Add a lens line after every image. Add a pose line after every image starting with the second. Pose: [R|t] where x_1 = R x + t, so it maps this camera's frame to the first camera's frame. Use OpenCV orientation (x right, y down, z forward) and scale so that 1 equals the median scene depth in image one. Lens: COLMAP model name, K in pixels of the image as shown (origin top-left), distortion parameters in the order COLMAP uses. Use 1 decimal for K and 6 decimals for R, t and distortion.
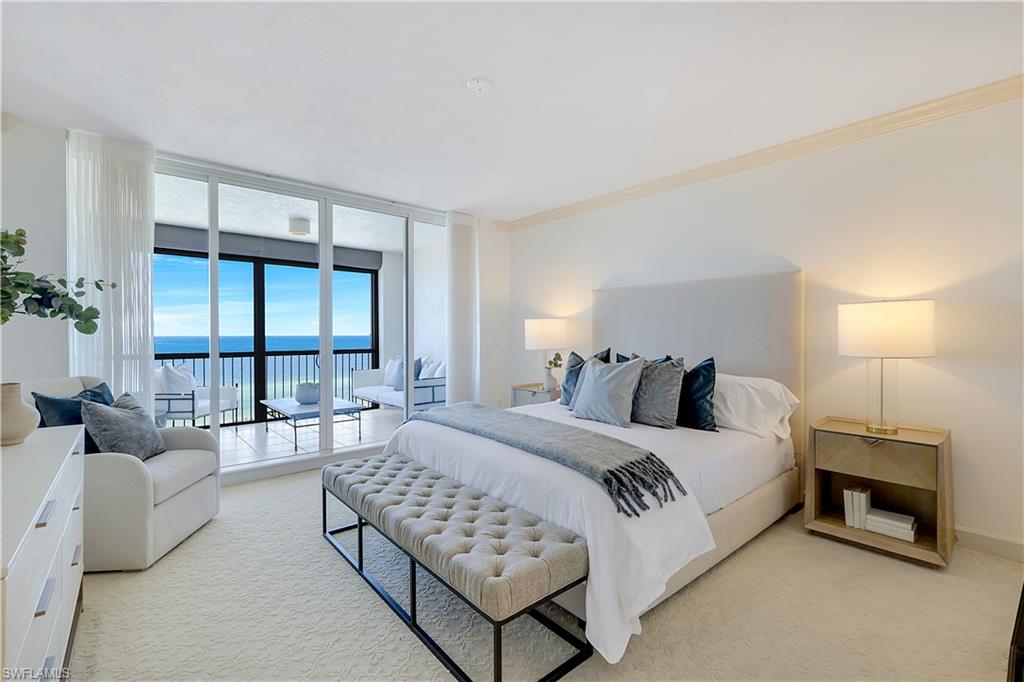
lens RADIAL K [[448.8, 0, 513.5], [0, 448.8, 340.6], [0, 0, 1]] dist [0.000648, 0.000285]
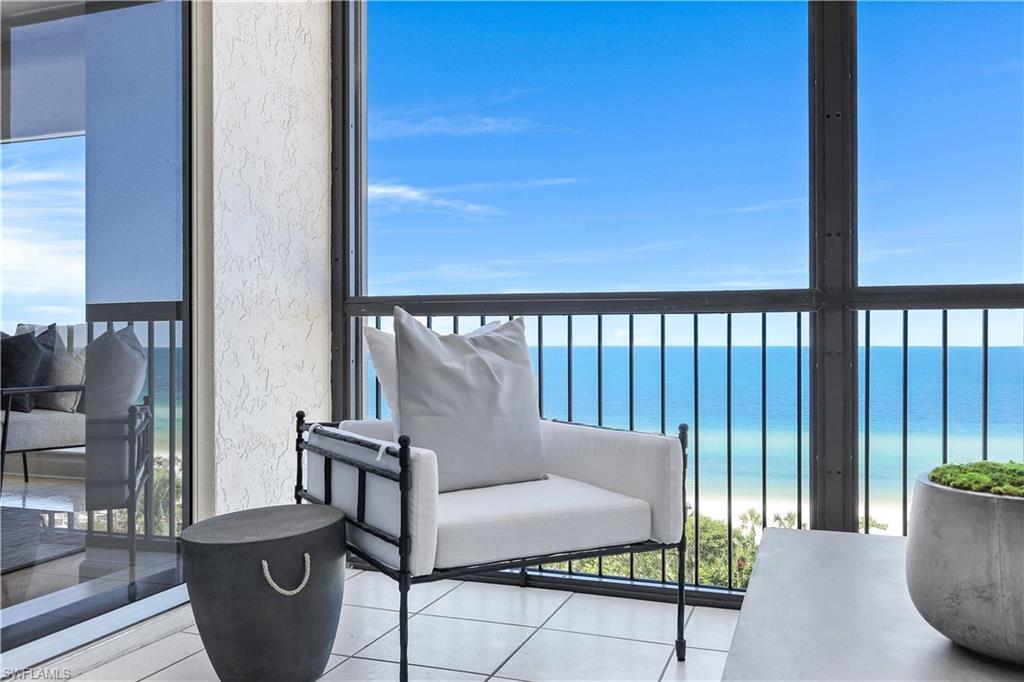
lens RADIAL K [[851.3, 0, 510.4], [0, 851.3, 343.5], [0, 0, 1]] dist [0.004198, -0.004286]
pose [[0.485612, -0.004567, -0.874163, -0.403223], [-0.009062, 0.999906, -0.010258, 0.081650], [0.874128, 0.012903, 0.485525, 0.952992]]
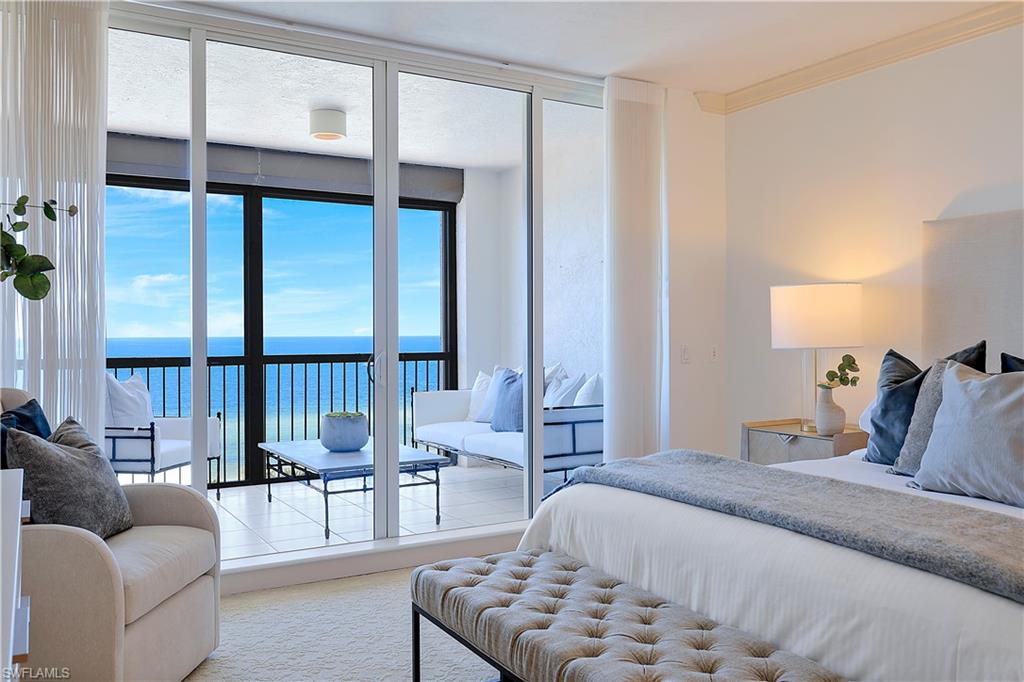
lens RADIAL K [[851.3, 0, 510.7], [0, 851.3, 337.3], [0, 0, 1]] dist [0.004198, -0.004286]
pose [[0.981616, -0.002879, -0.190844, -0.078132], [0.001094, 0.999955, -0.009456, 0.016697], [0.190863, 0.009073, 0.981575, 0.043833]]
